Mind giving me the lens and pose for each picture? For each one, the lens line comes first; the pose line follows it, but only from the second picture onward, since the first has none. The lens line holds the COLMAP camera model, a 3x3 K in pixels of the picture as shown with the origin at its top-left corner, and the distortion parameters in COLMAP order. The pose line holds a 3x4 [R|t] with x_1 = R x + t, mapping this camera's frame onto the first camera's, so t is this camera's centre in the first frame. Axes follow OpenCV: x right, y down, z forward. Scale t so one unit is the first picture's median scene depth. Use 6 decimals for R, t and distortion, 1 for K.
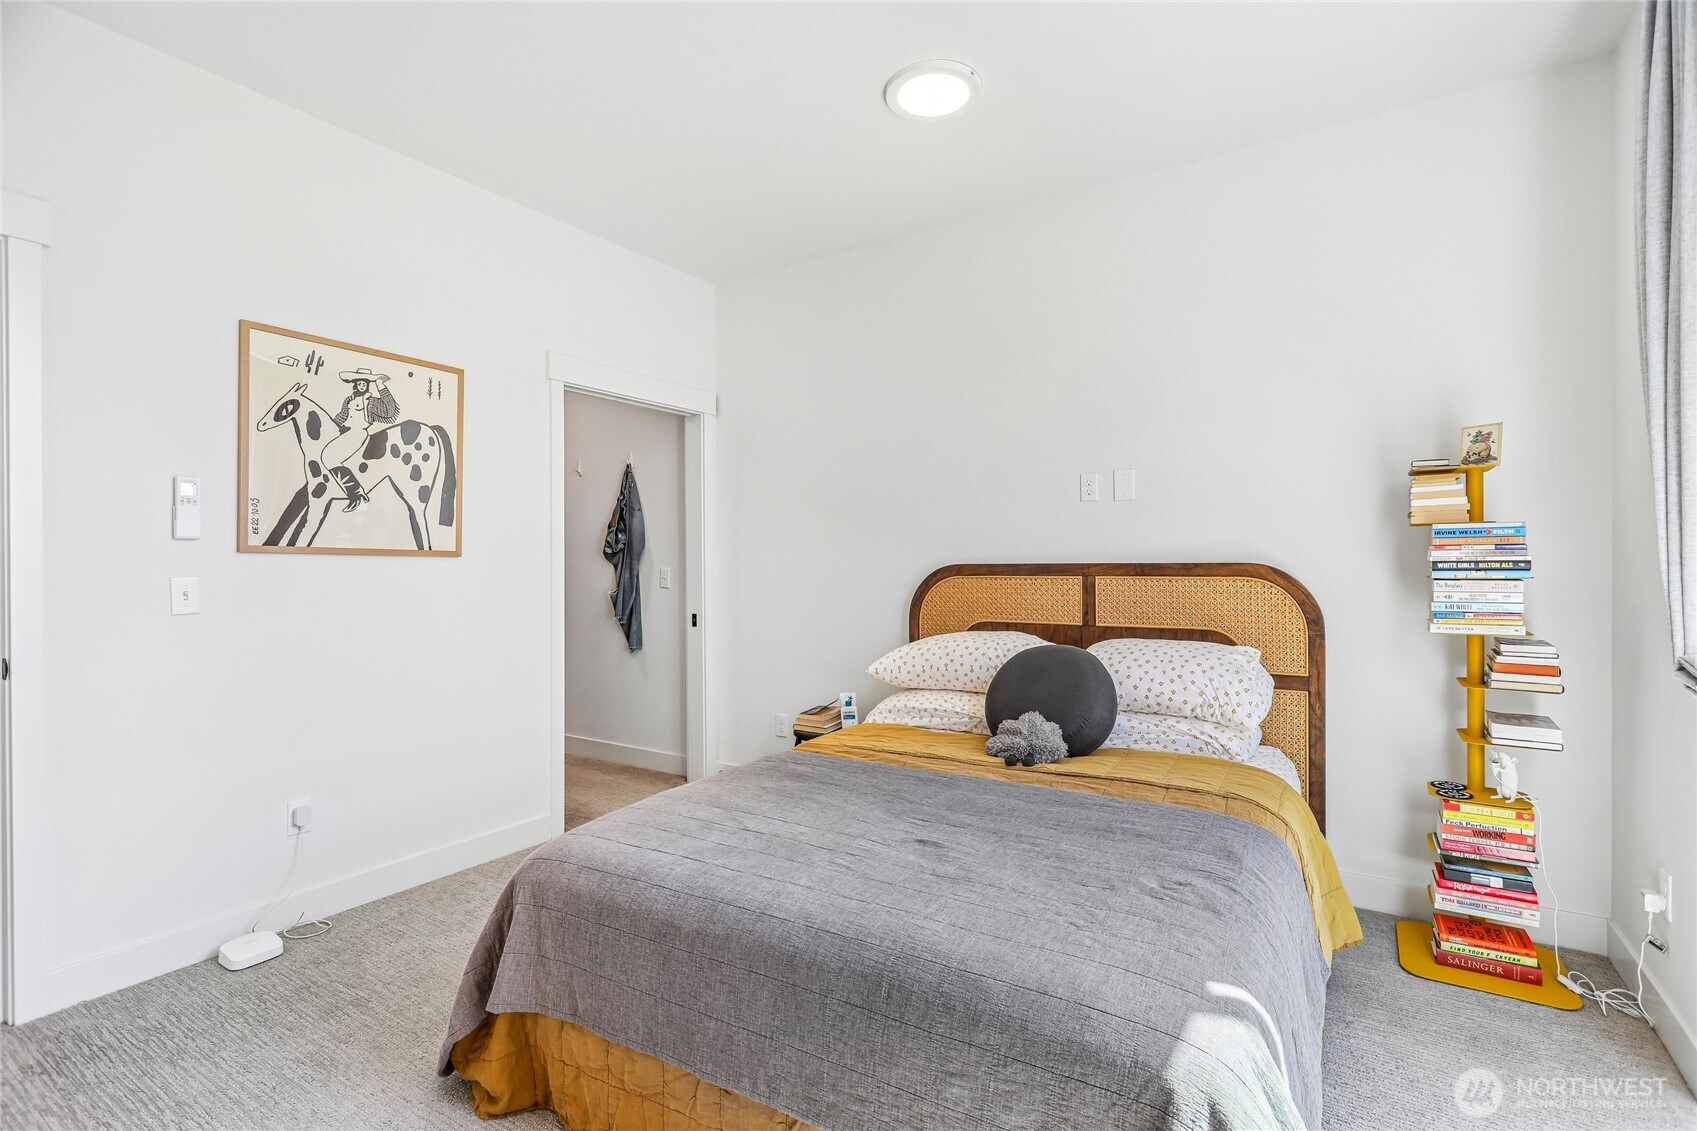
lens RADIAL K [[796.1, 0, 847.6], [0, 796.1, 564.6], [0, 0, 1]] dist [-0.002812, 0.001985]
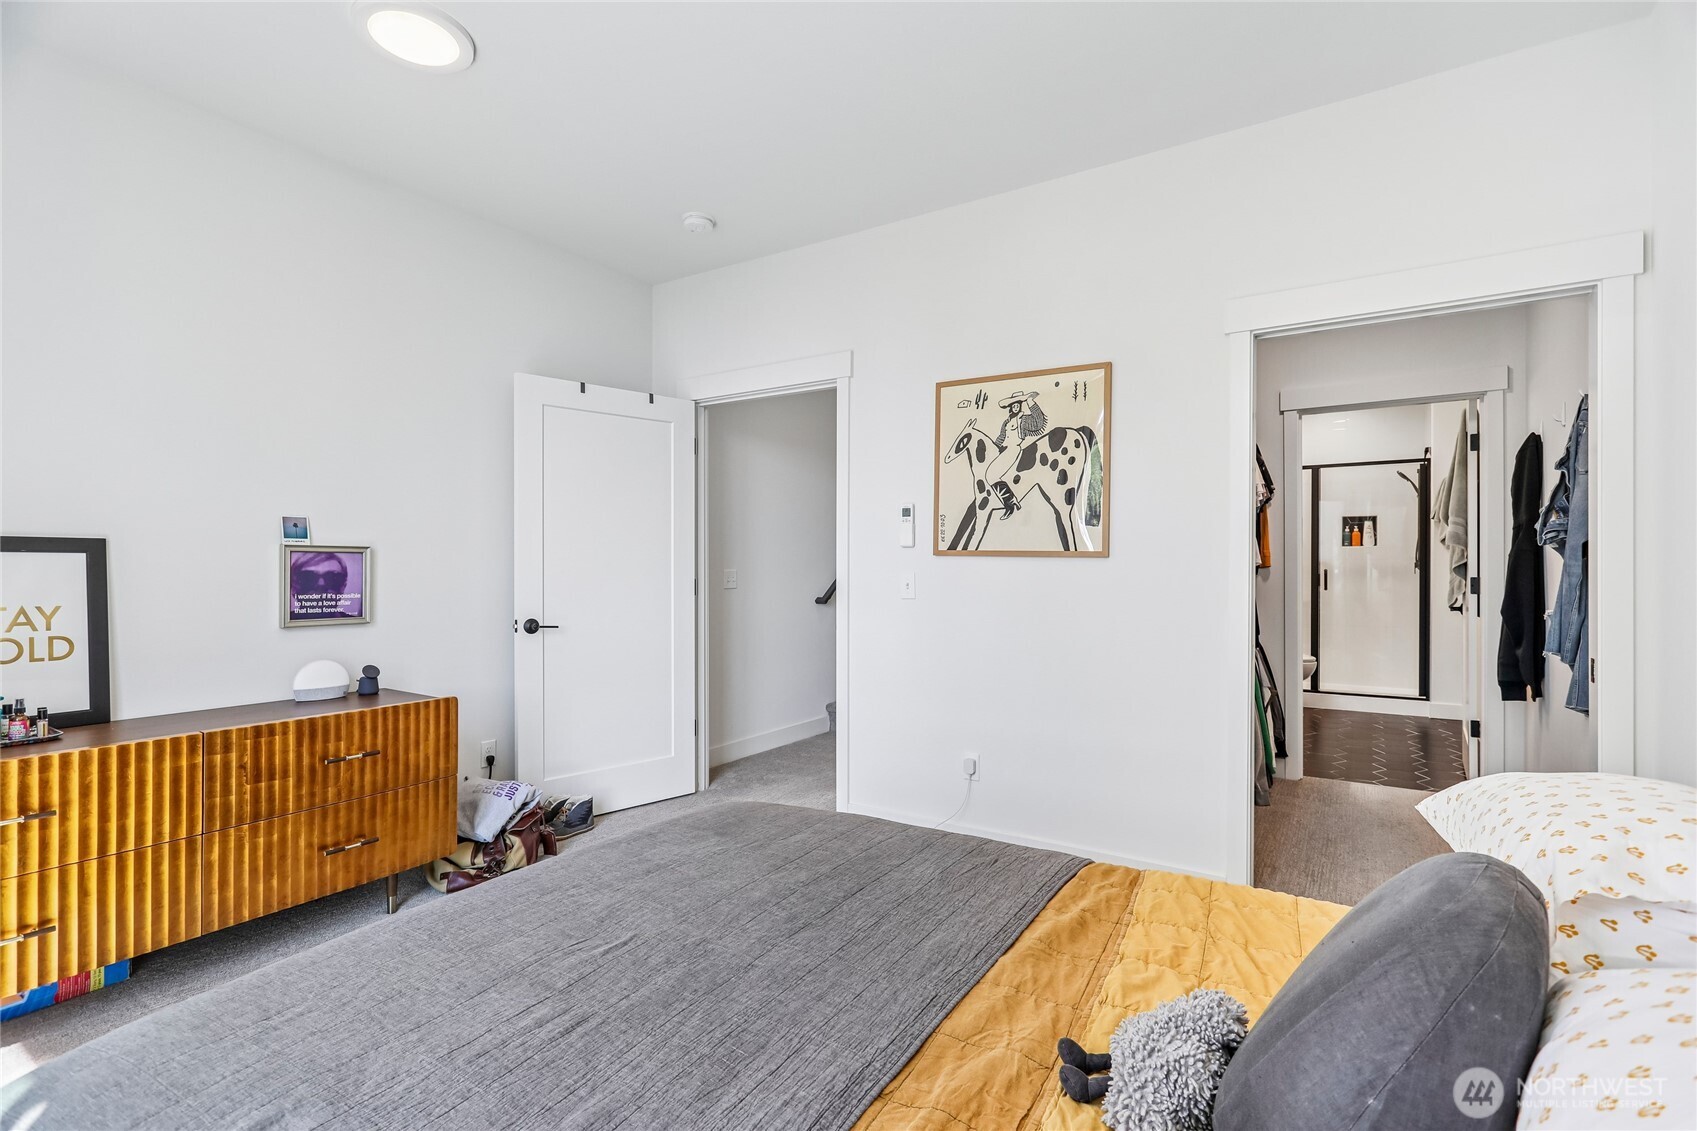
lens RADIAL K [[796.1, 0, 846.8], [0, 796.1, 559.0], [0, 0, 1]] dist [-0.002812, 0.001985]
pose [[0.000874, -0.001412, -0.999999, 0.527830], [-0.001236, 0.999998, -0.001413, -0.006679], [0.999999, 0.001237, 0.000872, 0.760800]]
